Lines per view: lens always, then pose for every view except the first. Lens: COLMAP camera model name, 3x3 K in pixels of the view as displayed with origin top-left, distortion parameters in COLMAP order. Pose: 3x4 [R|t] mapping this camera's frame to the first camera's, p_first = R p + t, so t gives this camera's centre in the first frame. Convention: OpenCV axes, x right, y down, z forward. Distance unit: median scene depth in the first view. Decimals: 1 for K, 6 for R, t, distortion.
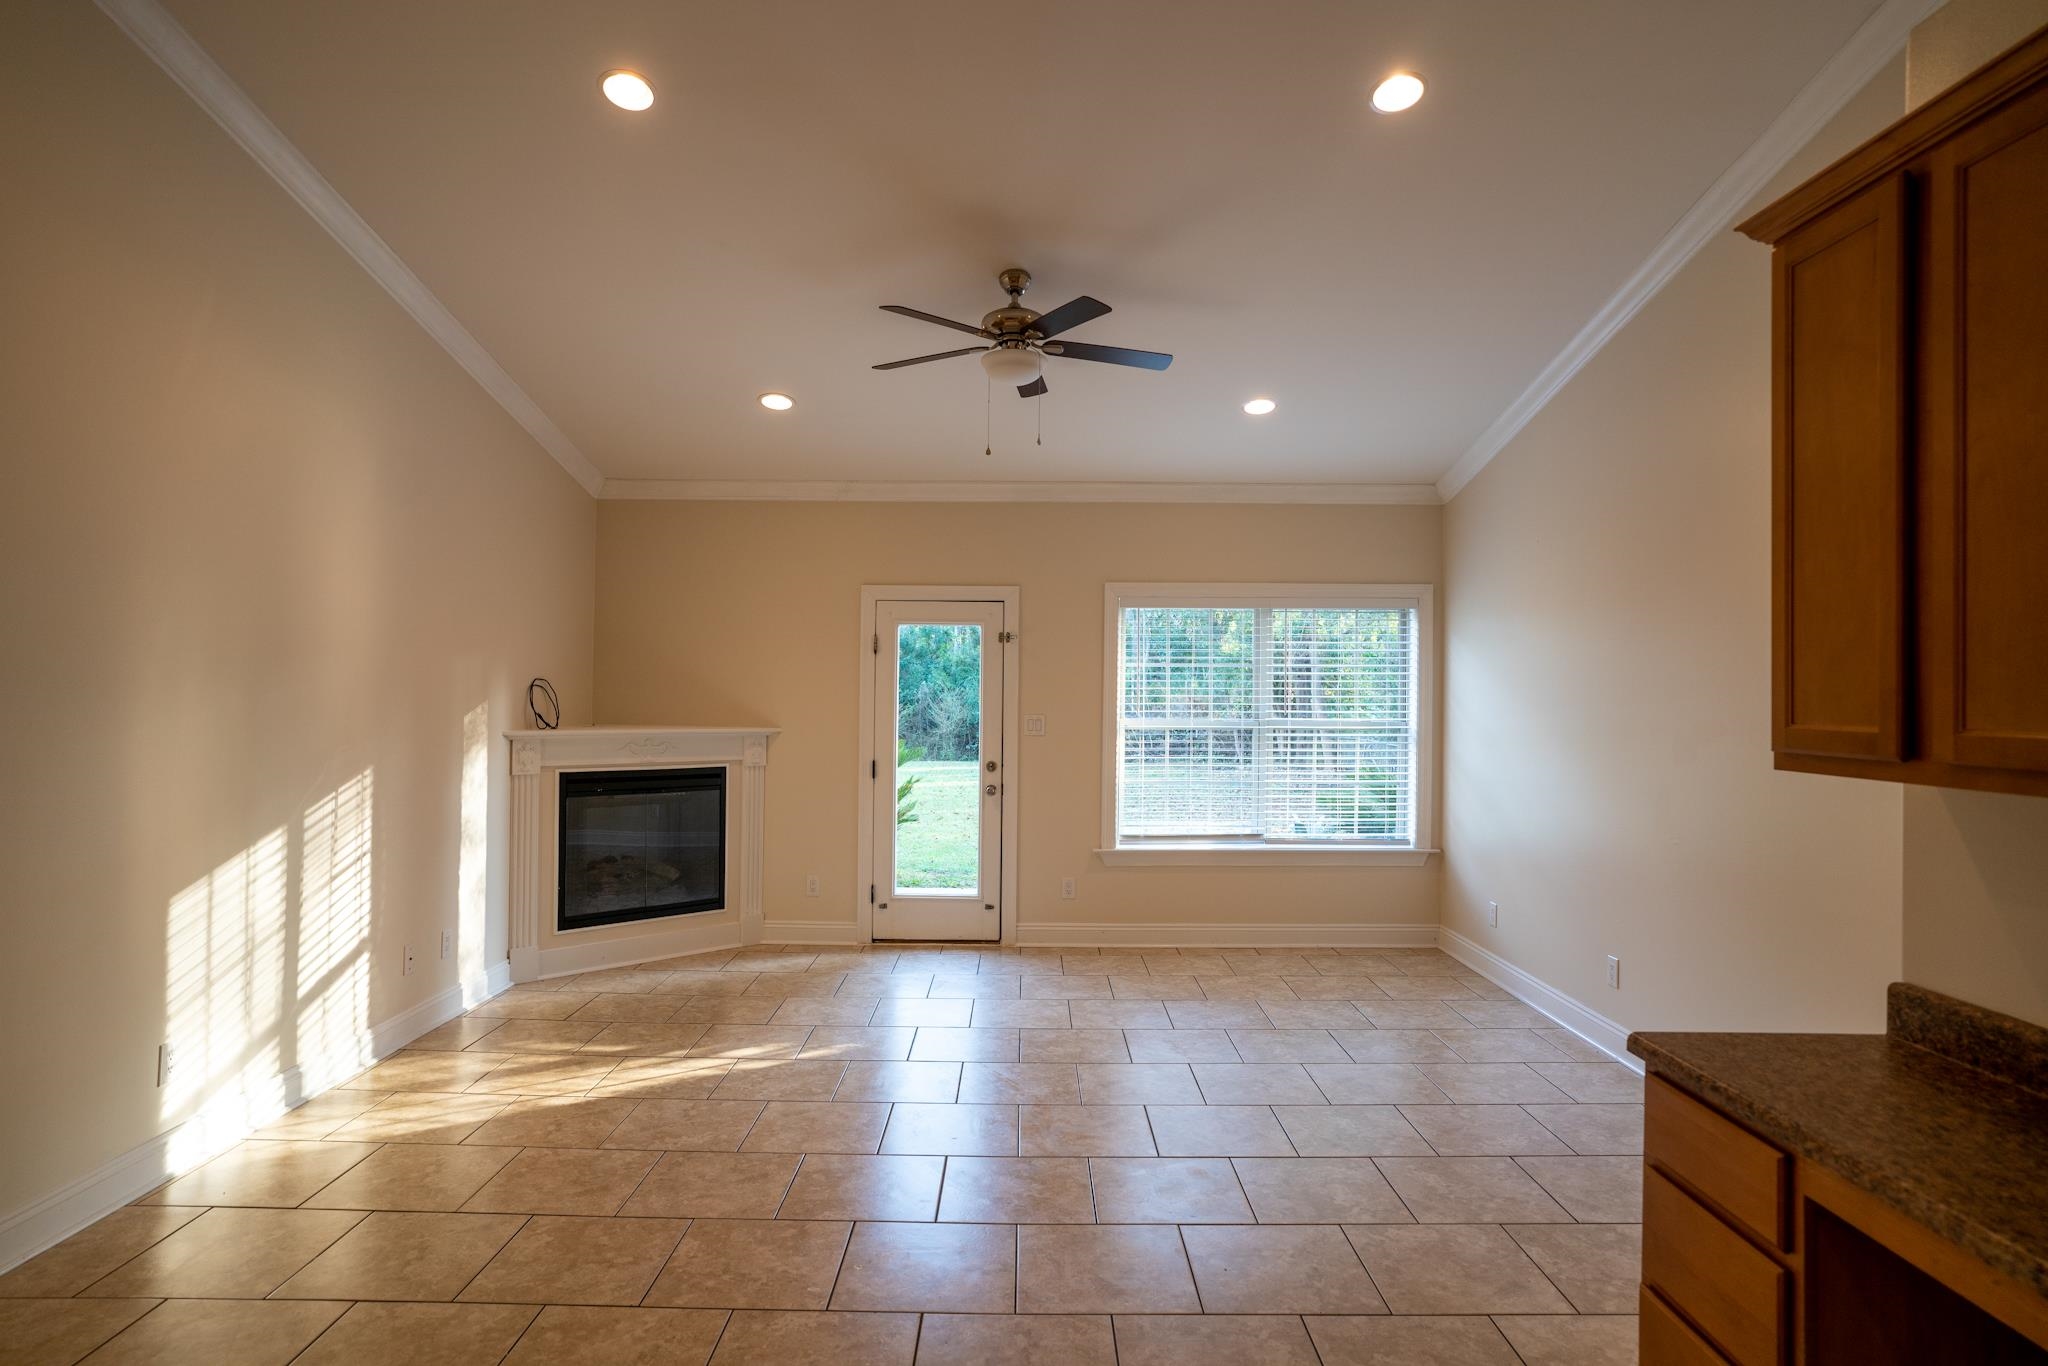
lens RADIAL K [[1155.0, 0, 1024.6], [0, 1155.0, 669.4], [0, 0, 1]] dist [-0.037651, 0.047224]
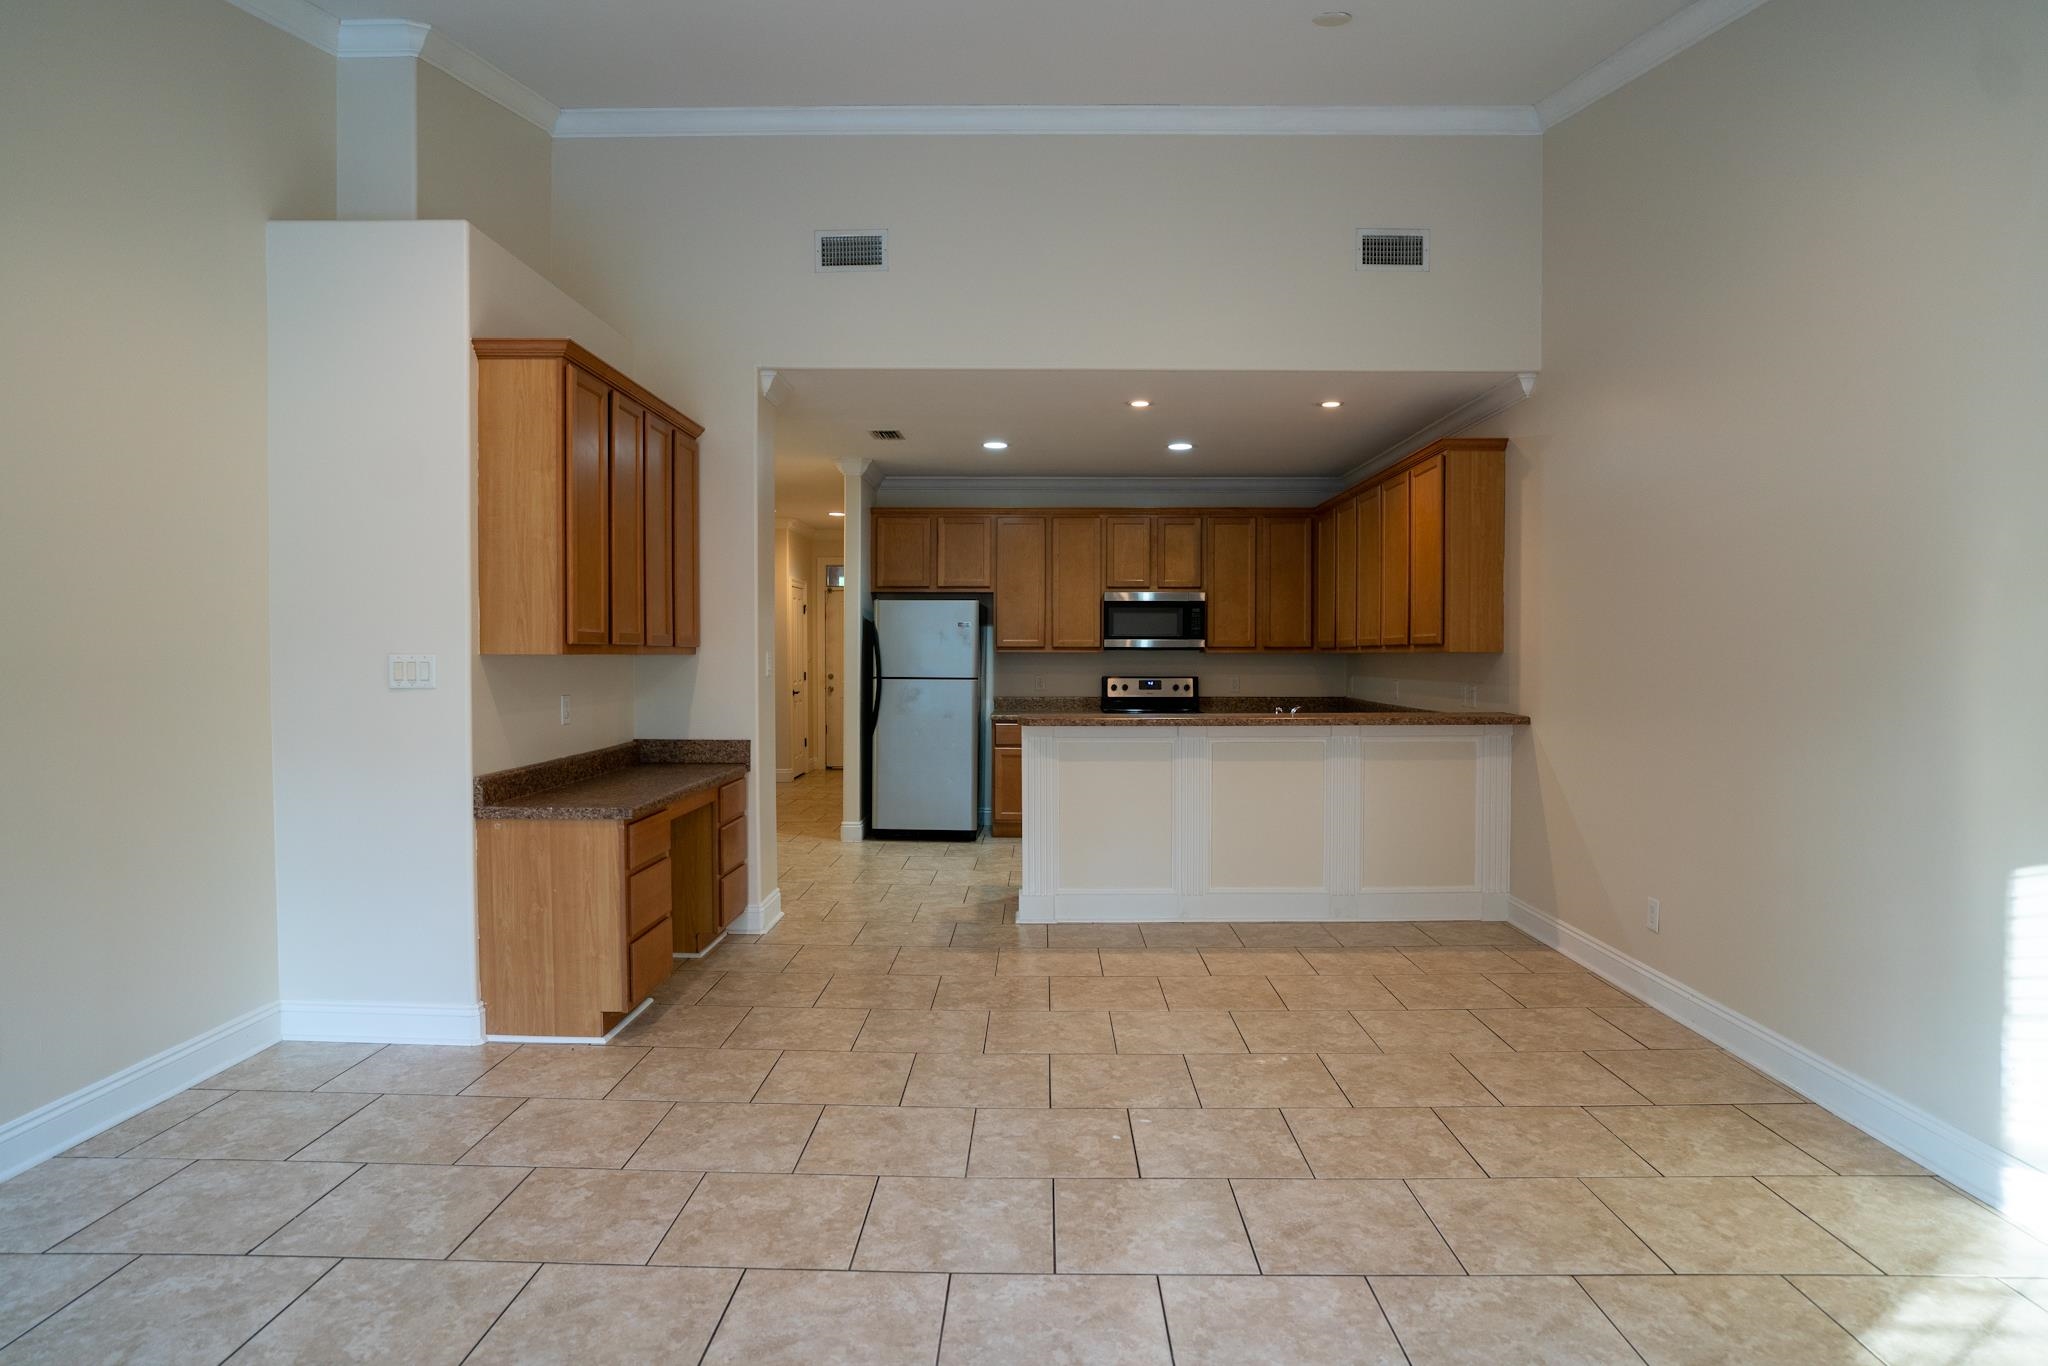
lens RADIAL K [[1155.0, 0, 1024.6], [0, 1155.0, 669.4], [0, 0, 1]] dist [-0.037651, 0.047224]
pose [[-0.999800, -0.013003, 0.015203, -0.060103], [-0.013078, 0.999903, -0.004828, 0.073217], [-0.015139, -0.005026, -0.999873, 1.833071]]
